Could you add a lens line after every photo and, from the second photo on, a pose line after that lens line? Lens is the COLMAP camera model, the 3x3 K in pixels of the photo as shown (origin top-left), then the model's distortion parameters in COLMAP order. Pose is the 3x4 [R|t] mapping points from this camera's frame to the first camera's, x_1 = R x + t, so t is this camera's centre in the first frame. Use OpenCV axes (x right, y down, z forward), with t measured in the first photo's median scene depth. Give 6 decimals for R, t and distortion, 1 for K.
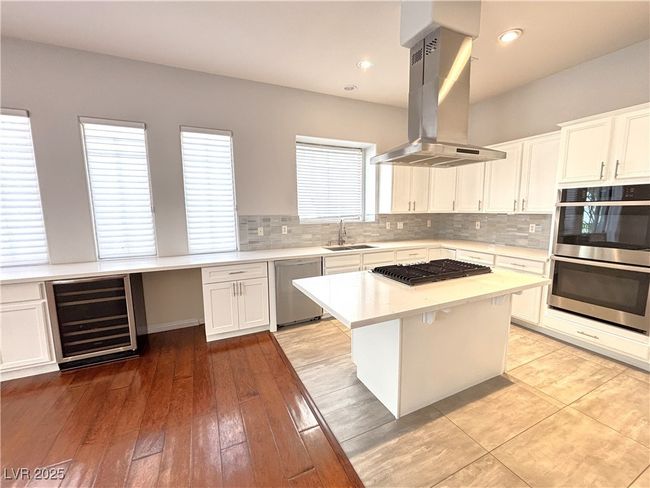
lens RADIAL K [[262.5, 0, 328.1], [0, 262.5, 242.0], [0, 0, 1]] dist [-0.004379, 0.001914]
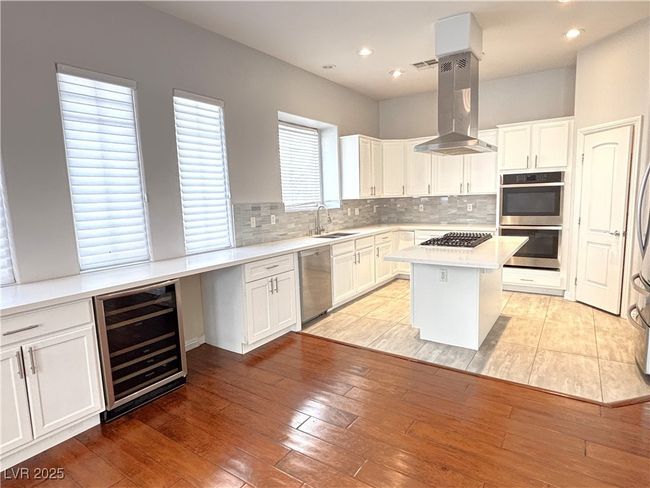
lens RADIAL K [[352.6, 0, 319.6], [0, 352.6, 242.8], [0, 0, 1]] dist [-0.001685, -0.003821]
pose [[0.874779, -0.082874, 0.477381, -0.730037], [0.087135, 0.996108, 0.013254, 0.034377], [-0.476622, 0.030003, 0.878596, -0.104685]]
